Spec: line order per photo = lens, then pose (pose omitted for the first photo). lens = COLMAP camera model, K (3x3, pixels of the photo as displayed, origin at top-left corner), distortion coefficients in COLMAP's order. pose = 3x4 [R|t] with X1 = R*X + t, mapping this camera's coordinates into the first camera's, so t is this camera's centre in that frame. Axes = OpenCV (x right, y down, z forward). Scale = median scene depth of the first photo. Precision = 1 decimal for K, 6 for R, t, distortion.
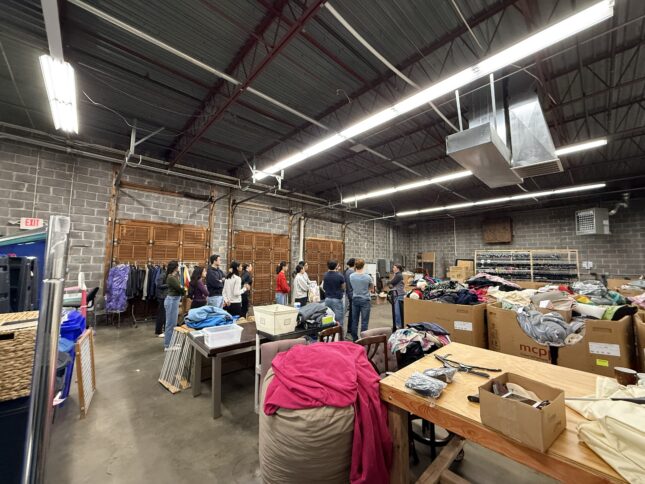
lens RADIAL K [[254.6, 0, 322.7], [0, 254.6, 243.1], [0, 0, 1]] dist [-0.002091, 0.000256]
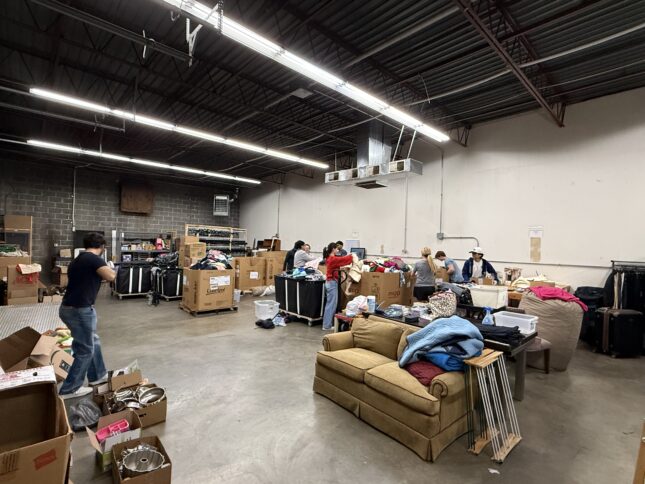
lens RADIAL K [[319.3, 0, 322.2], [0, 319.3, 239.7], [0, 0, 1]] dist [-0.003891, -0.001293]
pose [[0.009119, 0.004605, 0.999948, -0.519949], [-0.105082, 0.994457, -0.003622, 0.039110], [-0.994422, -0.105044, 0.009553, 0.560124]]
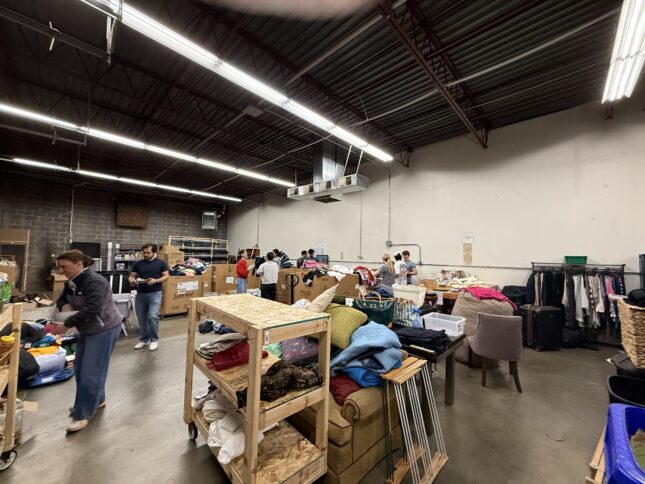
lens RADIAL K [[254.6, 0, 321.0], [0, 254.6, 241.3], [0, 0, 1]] dist [-0.002091, 0.000256]
pose [[-0.044659, 0.038821, 0.998248, -0.434388], [-0.094955, 0.994556, -0.042925, 0.040056], [-0.994479, -0.096705, -0.040730, 0.489317]]
